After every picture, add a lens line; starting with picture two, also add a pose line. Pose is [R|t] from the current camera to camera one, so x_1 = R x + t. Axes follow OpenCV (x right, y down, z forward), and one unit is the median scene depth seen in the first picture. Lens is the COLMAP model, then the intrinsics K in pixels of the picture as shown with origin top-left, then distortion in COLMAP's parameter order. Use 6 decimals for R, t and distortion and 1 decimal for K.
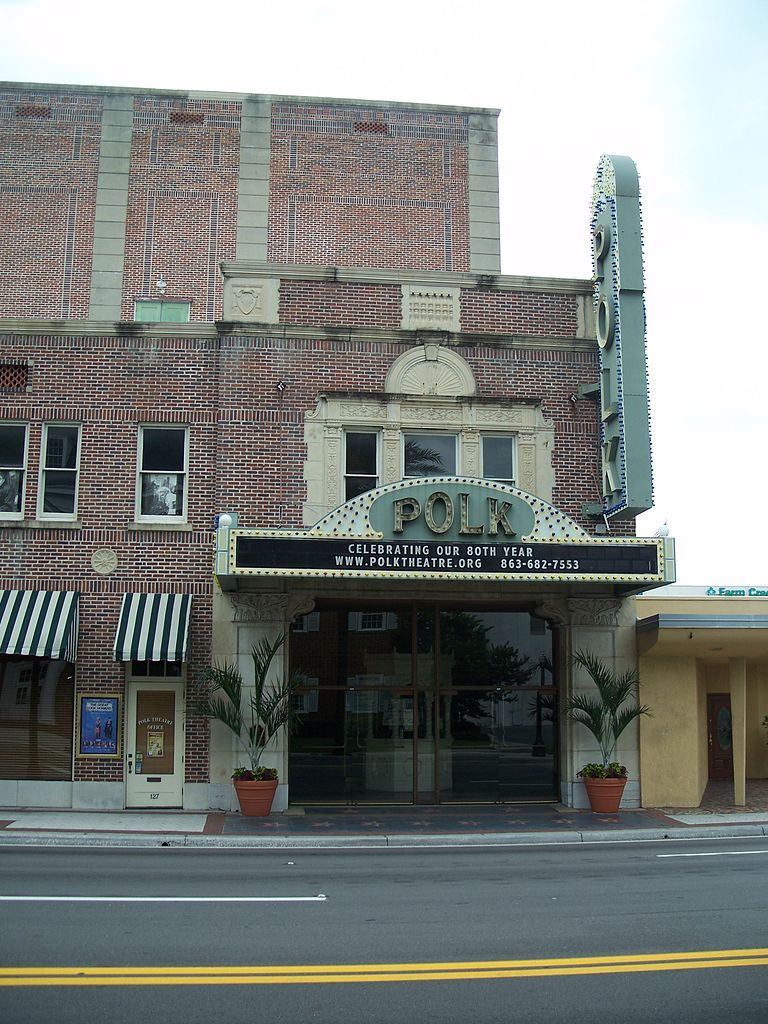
lens RADIAL K [[1114.5, 0, 384.0], [0, 1114.5, 512.0], [0, 0, 1]] dist [-0.146856, 0.187629]
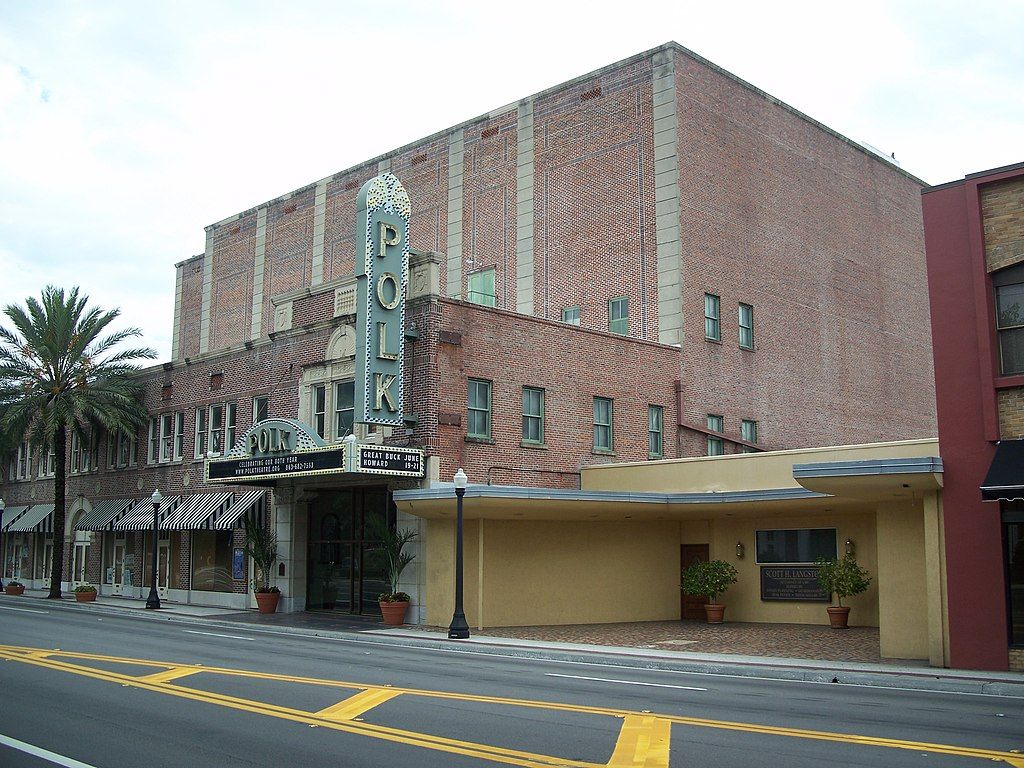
lens RADIAL K [[1114.5, 0, 512.0], [0, 1114.5, 384.0], [0, 0, 1]] dist [-0.146856, 0.187629]
pose [[0.633470, -0.123134, -0.763907, 1.380489], [0.133926, 0.989804, -0.048488, 0.041043], [0.762089, -0.071591, 0.643502, 0.158067]]
